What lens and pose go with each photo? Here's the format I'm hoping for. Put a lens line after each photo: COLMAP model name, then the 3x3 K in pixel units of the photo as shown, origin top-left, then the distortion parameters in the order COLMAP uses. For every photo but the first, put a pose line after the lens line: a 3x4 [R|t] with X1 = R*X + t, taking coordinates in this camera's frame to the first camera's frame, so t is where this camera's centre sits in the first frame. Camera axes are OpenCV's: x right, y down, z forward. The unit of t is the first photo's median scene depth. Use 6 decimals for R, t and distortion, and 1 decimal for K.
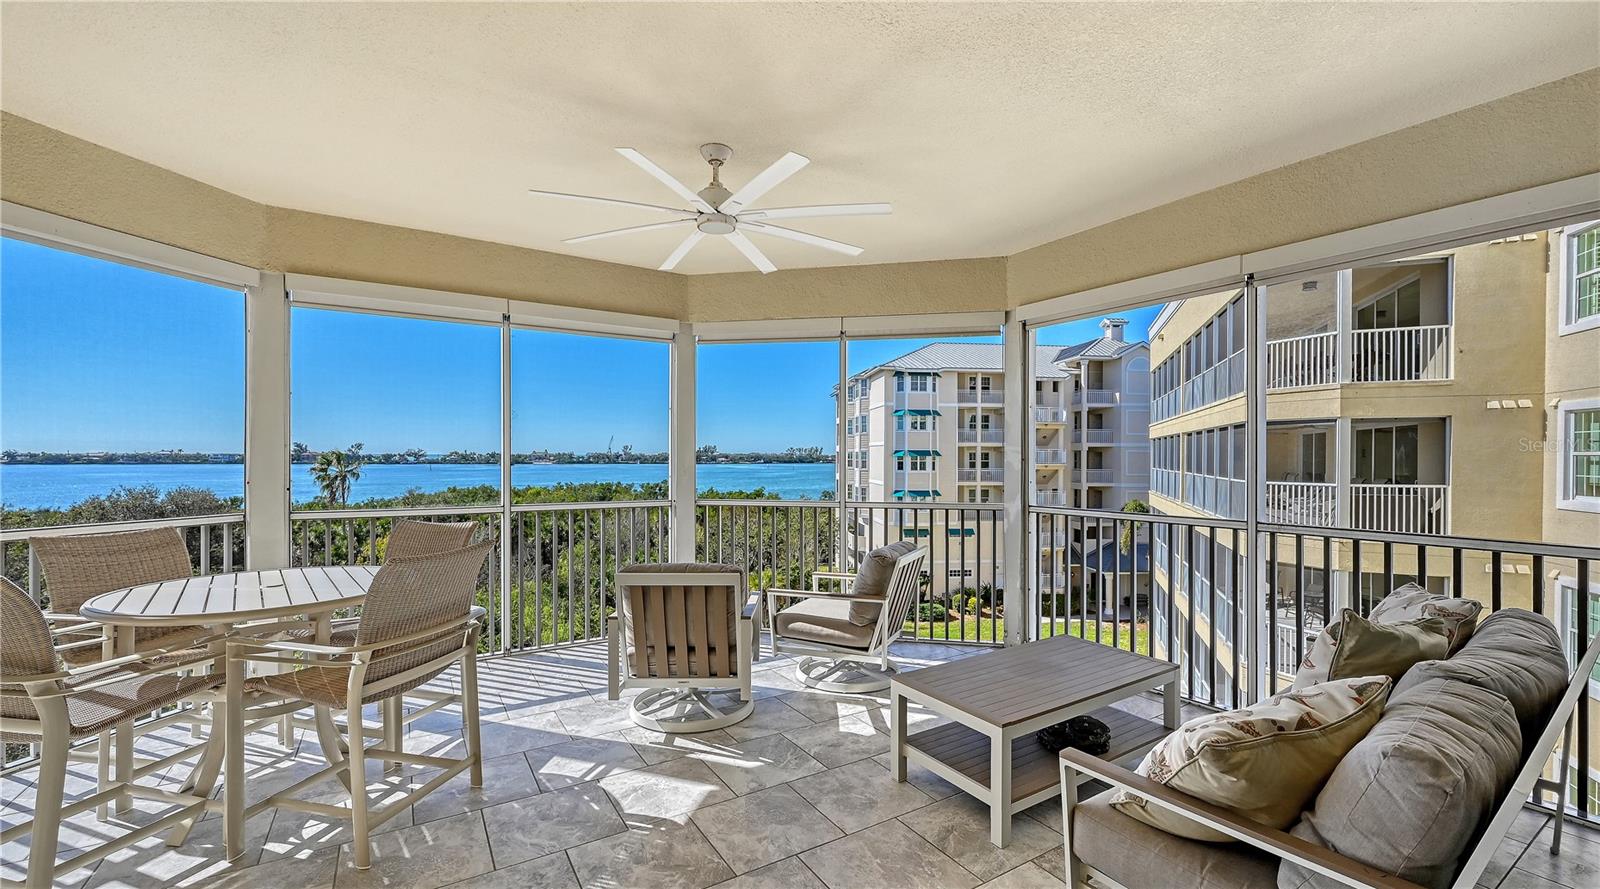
lens RADIAL K [[644.0, 0, 809.2], [0, 644.0, 465.3], [0, 0, 1]] dist [-0.000738, 0.000104]
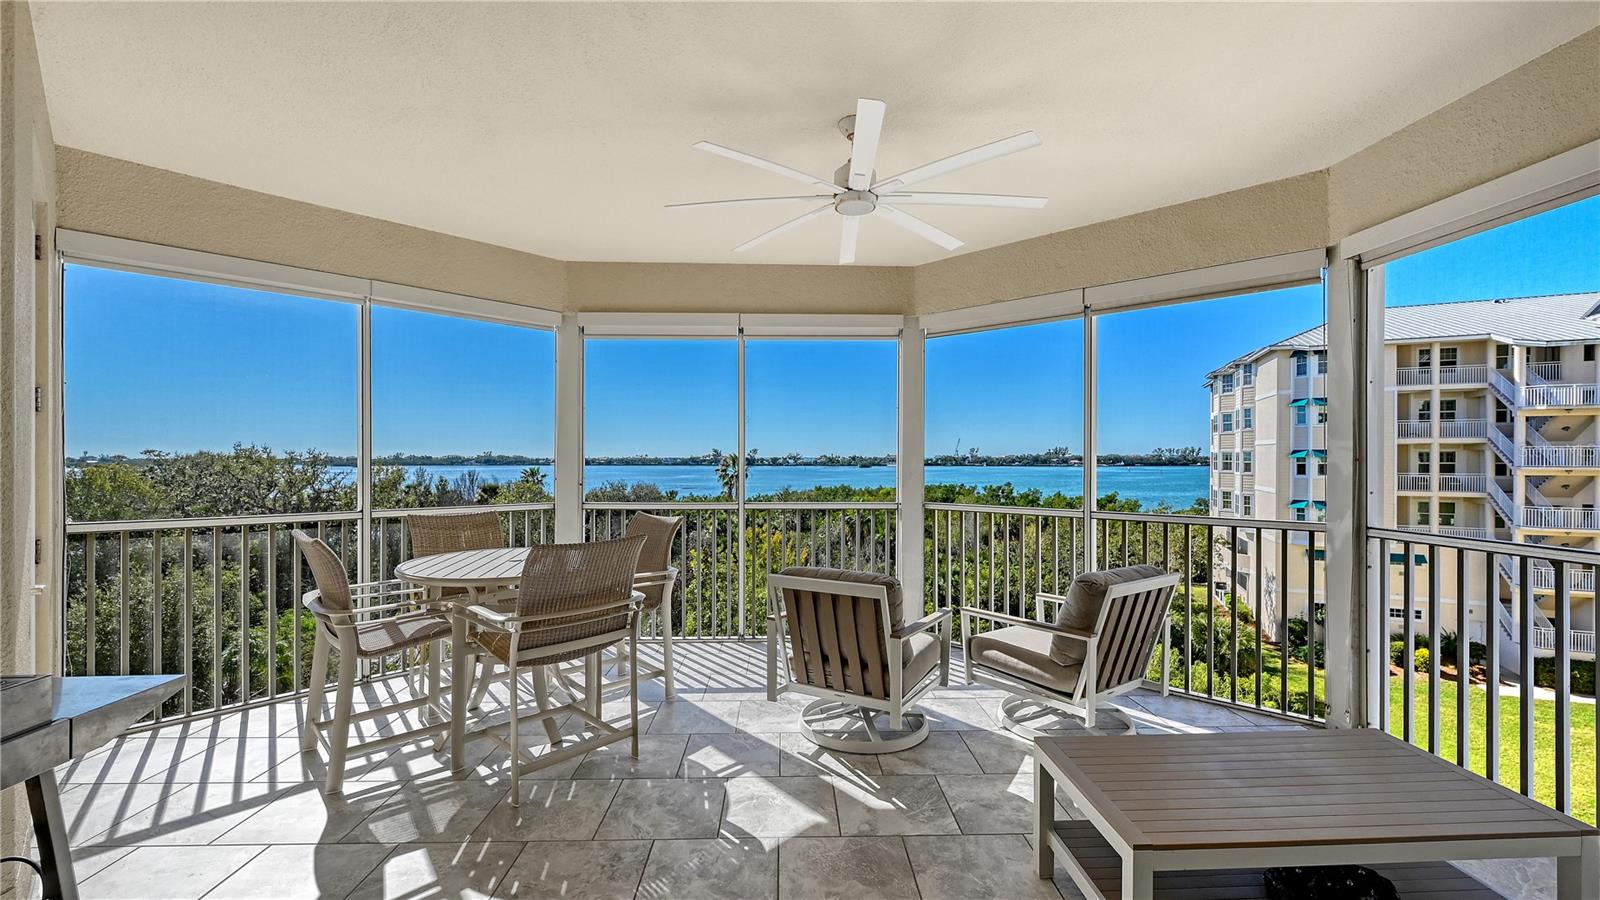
lens RADIAL K [[642.9, 0, 808.7], [0, 642.9, 463.5], [0, 0, 1]] dist [-0.000798, -0.000006]
pose [[0.864299, 0.000369, -0.502978, 0.155345], [-0.003612, 0.999978, -0.005474, 0.001004], [0.502965, 0.006548, 0.864282, 0.105130]]
